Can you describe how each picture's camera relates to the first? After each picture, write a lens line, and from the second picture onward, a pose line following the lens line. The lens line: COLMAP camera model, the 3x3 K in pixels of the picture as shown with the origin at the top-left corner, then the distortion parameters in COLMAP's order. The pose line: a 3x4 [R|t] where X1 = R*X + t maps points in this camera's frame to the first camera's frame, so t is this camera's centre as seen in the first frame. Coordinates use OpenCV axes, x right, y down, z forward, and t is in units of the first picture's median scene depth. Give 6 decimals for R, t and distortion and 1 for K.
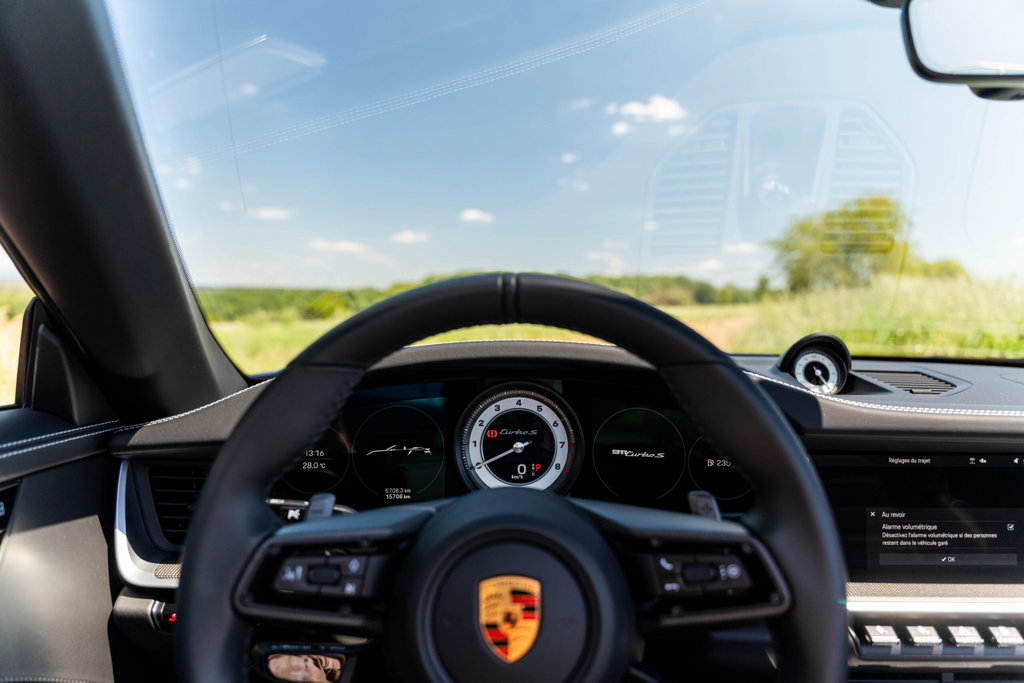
lens RADIAL K [[731.2, 0, 512.0], [0, 731.2, 341.5], [0, 0, 1]] dist [-0.008861, -0.004683]
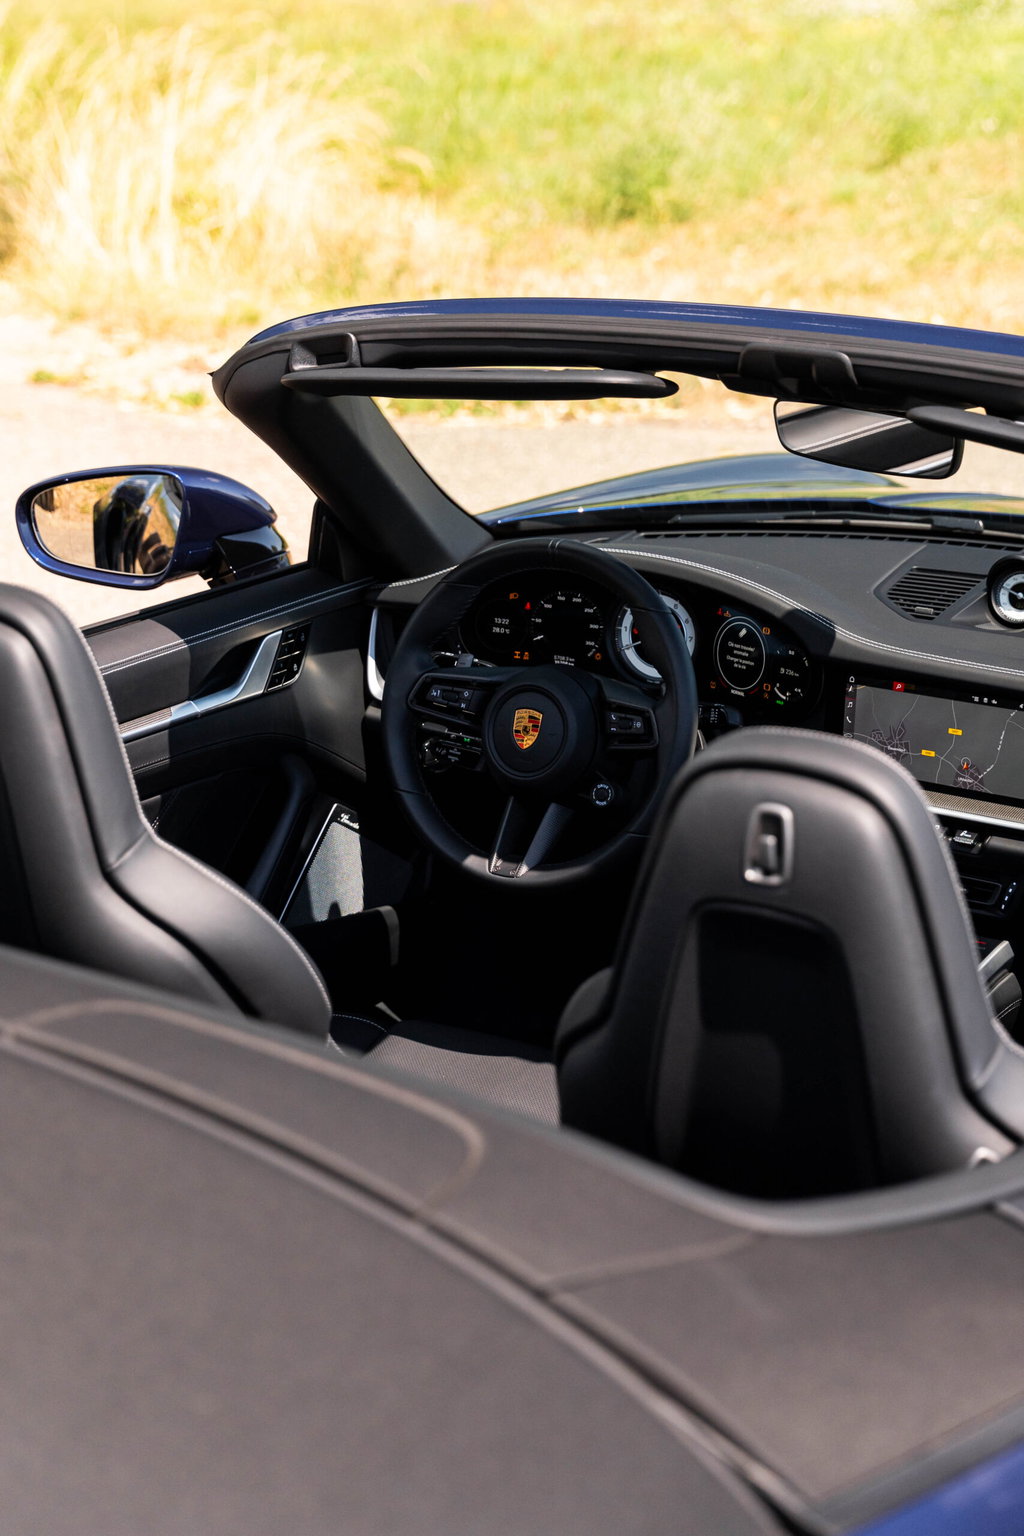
lens RADIAL K [[2162.8, 0, 512.0], [0, 2162.8, 768.0], [0, 0, 1]] dist [-0.000226, -0.003372]
pose [[0.879136, 0.159003, -0.449264, 1.800323], [-0.038433, 0.963285, 0.265717, -0.733966], [0.475019, -0.216335, 0.852969, -2.764025]]
